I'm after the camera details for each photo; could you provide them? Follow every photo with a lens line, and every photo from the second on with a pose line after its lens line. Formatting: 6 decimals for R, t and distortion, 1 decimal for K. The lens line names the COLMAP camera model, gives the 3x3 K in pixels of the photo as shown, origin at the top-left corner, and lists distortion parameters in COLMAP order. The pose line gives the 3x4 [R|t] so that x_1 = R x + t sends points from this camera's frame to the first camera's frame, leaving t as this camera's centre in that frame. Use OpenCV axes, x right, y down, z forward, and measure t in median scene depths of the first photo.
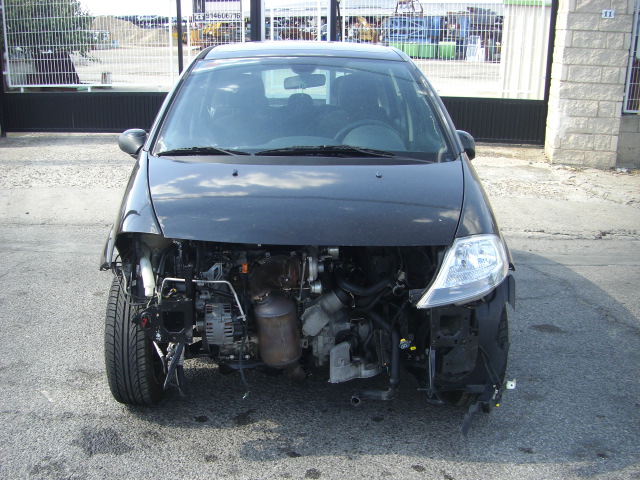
lens RADIAL K [[720.0, 0, 310.3], [0, 720.0, 289.2], [0, 0, 1]] dist [-0.135336, 0.000000]
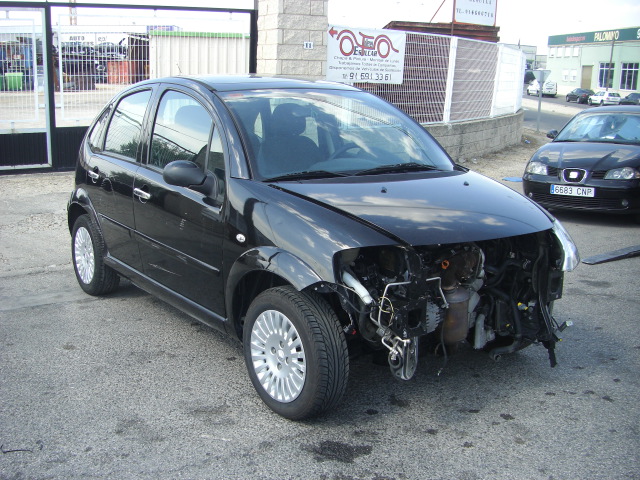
lens RADIAL K [[720.0, 0, 311.7], [0, 720.0, 277.8], [0, 0, 1]] dist [-0.135336, 0.000000]
pose [[0.810296, -0.149990, 0.566501, -0.868002], [0.178775, 0.983878, 0.004786, -0.048304], [-0.558085, 0.097398, 0.824047, 0.118985]]
